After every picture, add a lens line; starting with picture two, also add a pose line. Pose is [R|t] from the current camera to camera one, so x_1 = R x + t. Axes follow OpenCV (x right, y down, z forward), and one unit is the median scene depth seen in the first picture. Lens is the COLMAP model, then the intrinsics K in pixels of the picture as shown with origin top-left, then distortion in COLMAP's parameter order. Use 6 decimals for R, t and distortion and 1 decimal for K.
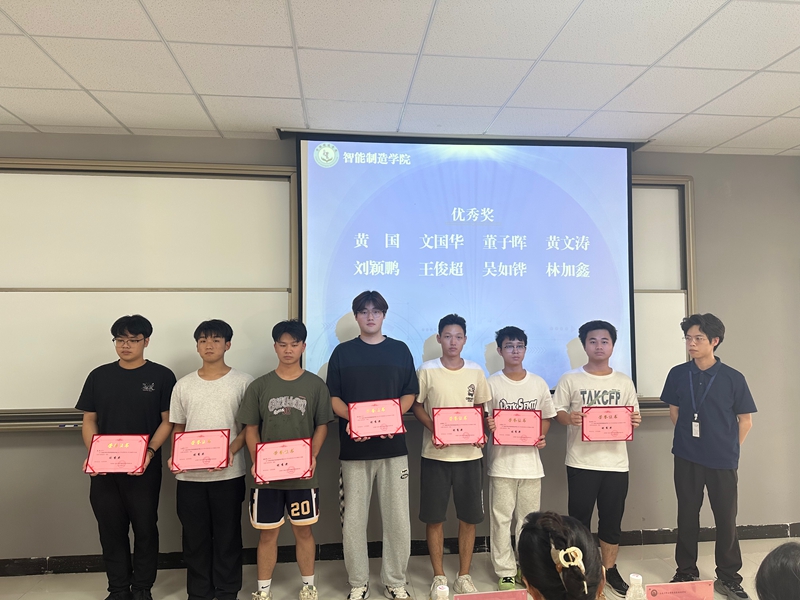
lens RADIAL K [[558.7, 0, 404.1], [0, 558.7, 307.7], [0, 0, 1]] dist [0.070641, -0.082930]
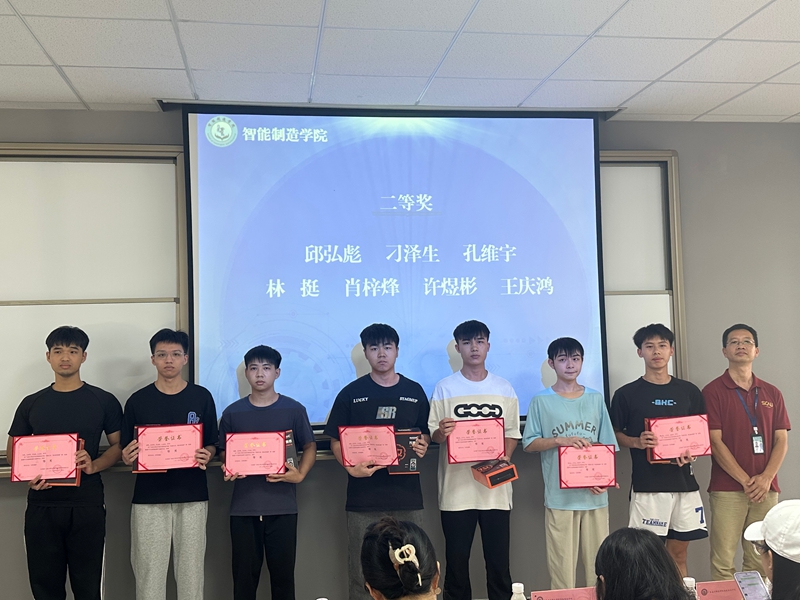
lens RADIAL K [[823.6, 0, 406.2], [0, 823.6, 308.3], [0, 0, 1]] dist [0.065658, 0.000000]
pose [[0.998542, -0.020456, 0.049963, 0.060995], [0.020921, 0.999742, -0.008808, -0.003171], [-0.049770, 0.009841, 0.998712, -0.192761]]
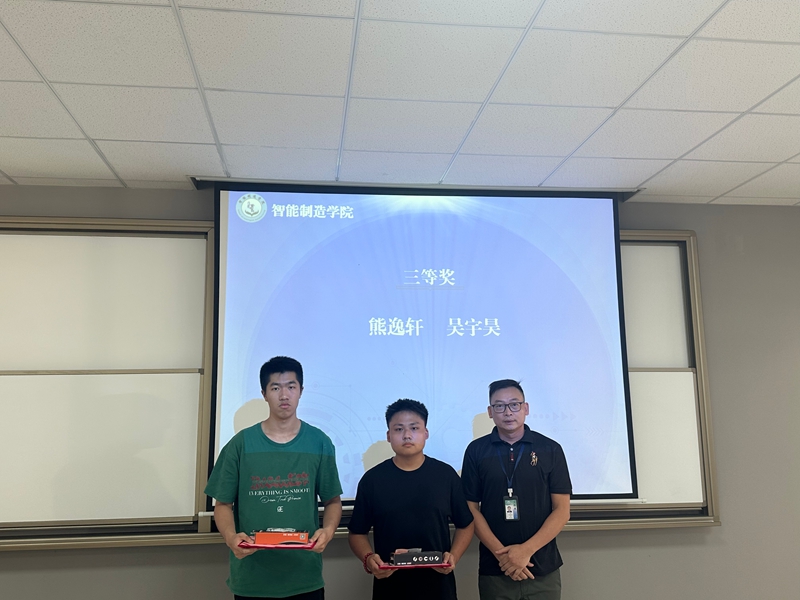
lens RADIAL K [[712.3, 0, 400.2], [0, 712.3, 306.6], [0, 0, 1]] dist [0.099974, -0.153061]
pose [[0.999834, -0.006223, 0.017099, 0.062732], [0.008201, 0.992955, -0.118206, 0.000465], [-0.016243, 0.118326, 0.992842, -0.037720]]
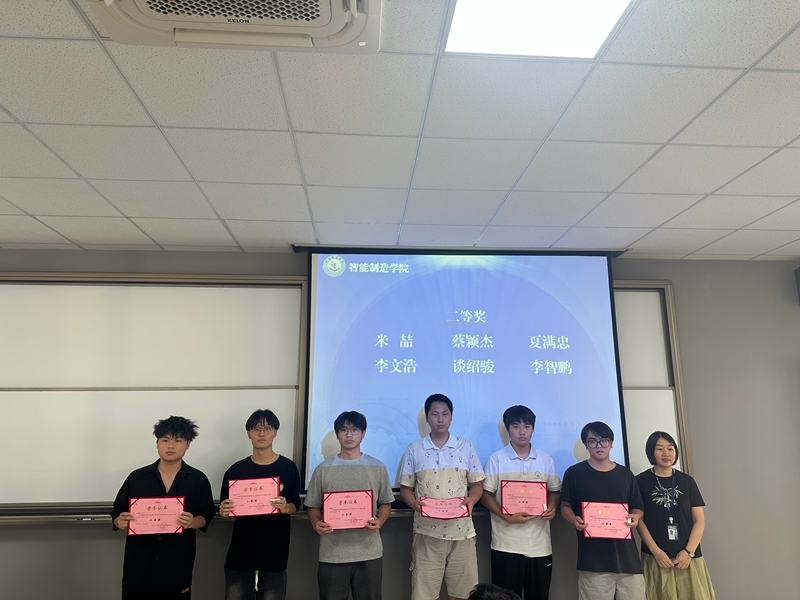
lens RADIAL K [[558.7, 0, 404.3], [0, 558.7, 304.5], [0, 0, 1]] dist [0.070641, -0.082930]
pose [[0.999365, -0.008458, -0.034610, 0.039801], [0.002593, 0.986102, -0.166124, -0.009256], [0.035534, 0.165929, 0.985497, -0.082993]]
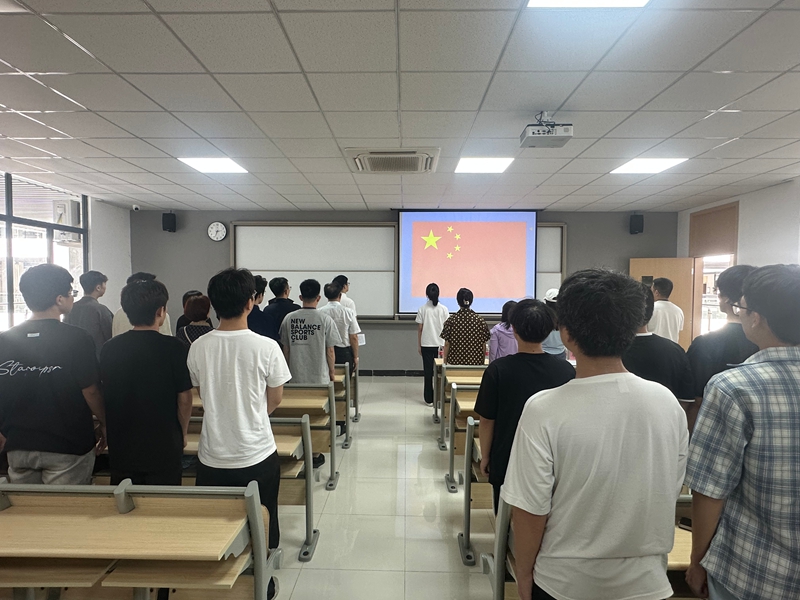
lens RADIAL K [[423.5, 0, 396.8], [0, 423.5, 301.3], [0, 0, 1]] dist [-0.001624, -0.000109]
pose [[0.991431, 0.016245, -0.129619, 0.055953], [-0.007241, 0.997547, 0.069631, -0.029386], [0.130432, -0.068096, 0.989116, -0.899708]]
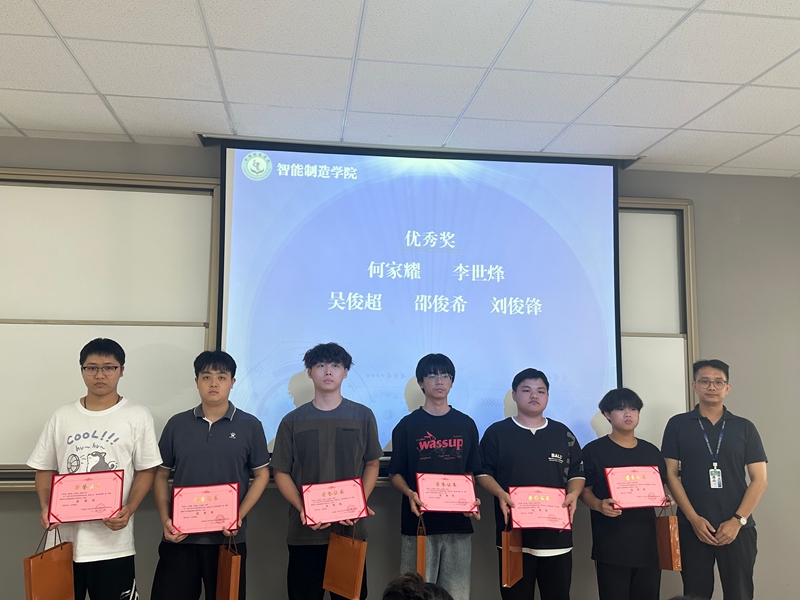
lens RADIAL K [[712.3, 0, 397.7], [0, 712.3, 304.4], [0, 0, 1]] dist [0.099974, -0.153061]
pose [[0.999691, 0.018703, 0.016356, 0.059531], [-0.017565, 0.997587, -0.067175, 0.004315], [-0.017572, 0.066867, 0.997607, -0.064551]]
